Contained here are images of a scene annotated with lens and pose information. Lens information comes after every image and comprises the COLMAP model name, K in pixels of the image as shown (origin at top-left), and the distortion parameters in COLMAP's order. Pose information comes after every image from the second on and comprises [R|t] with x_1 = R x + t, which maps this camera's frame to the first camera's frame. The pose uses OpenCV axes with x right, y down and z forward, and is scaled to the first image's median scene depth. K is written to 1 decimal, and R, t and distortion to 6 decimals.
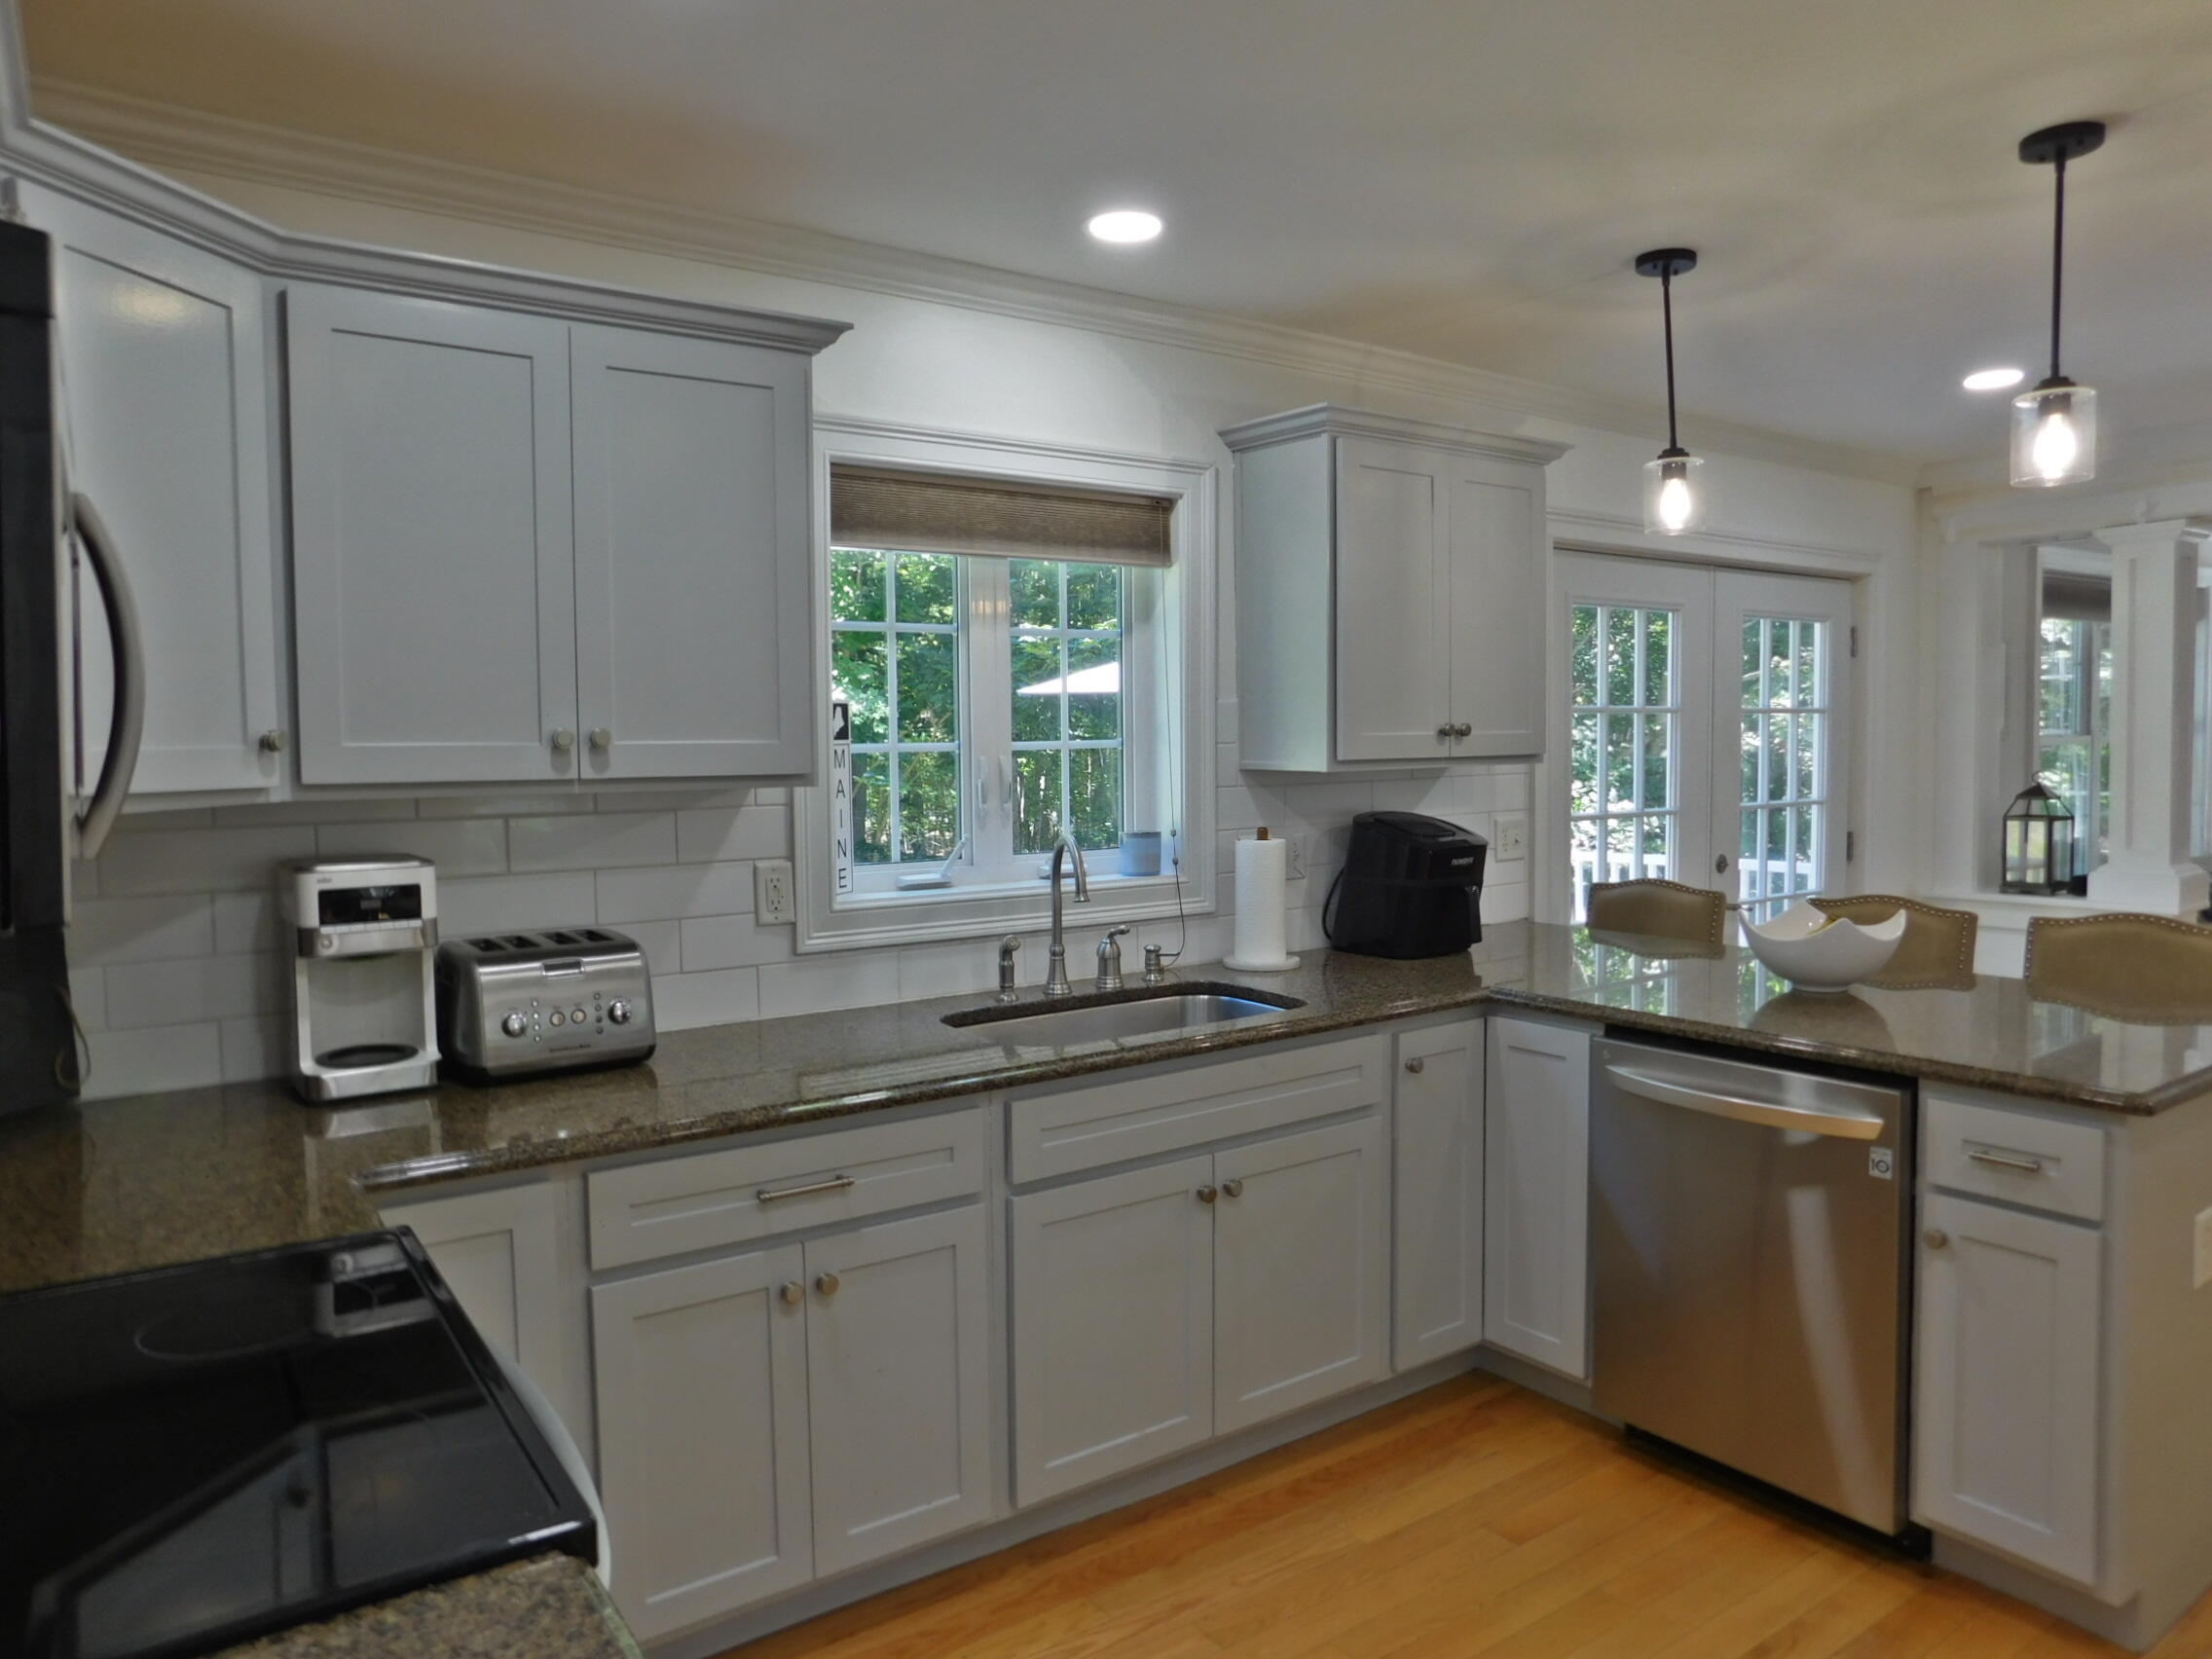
lens RADIAL K [[1488.6, 0, 1116.6], [0, 1488.6, 795.8], [0, 0, 1]] dist [-0.073628, 0.053911]
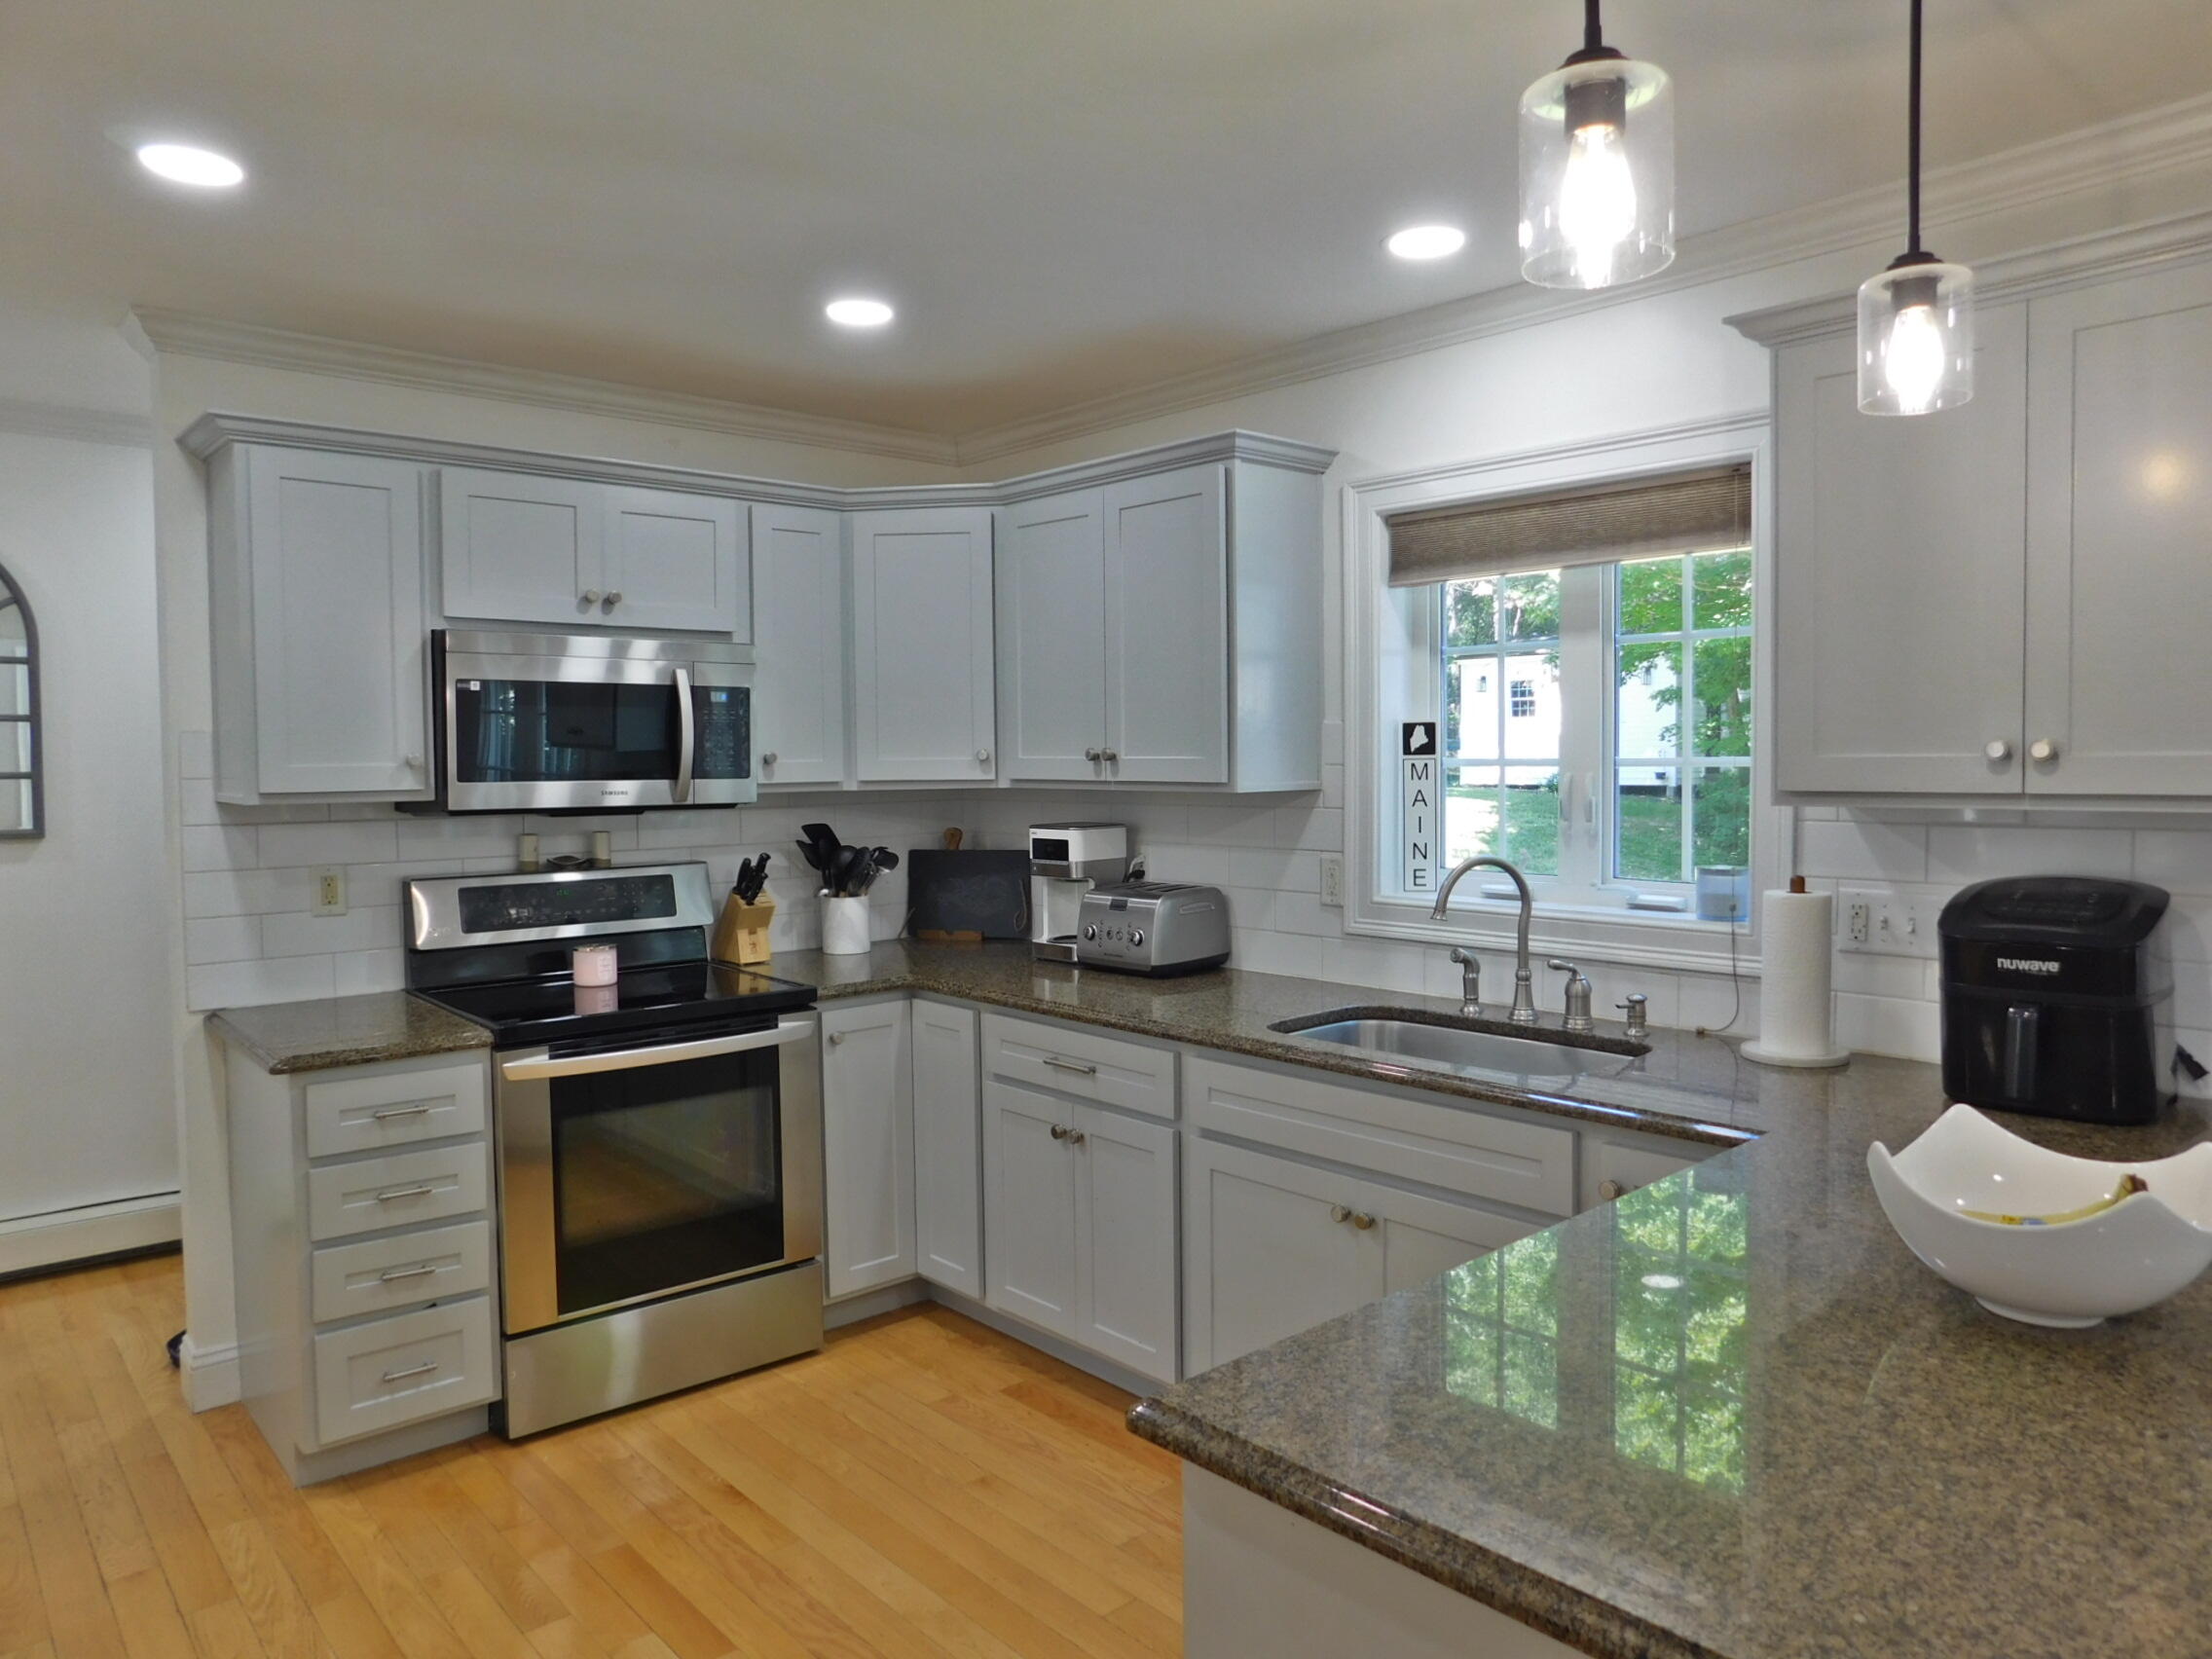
lens RADIAL K [[1488.6, 0, 1116.6], [0, 1488.6, 795.8], [0, 0, 1]] dist [-0.073628, 0.053911]
pose [[0.102878, 0.037485, -0.993987, 0.911349], [-0.034059, 0.998836, 0.034143, -0.037389], [0.994111, 0.030341, 0.104035, 0.652804]]
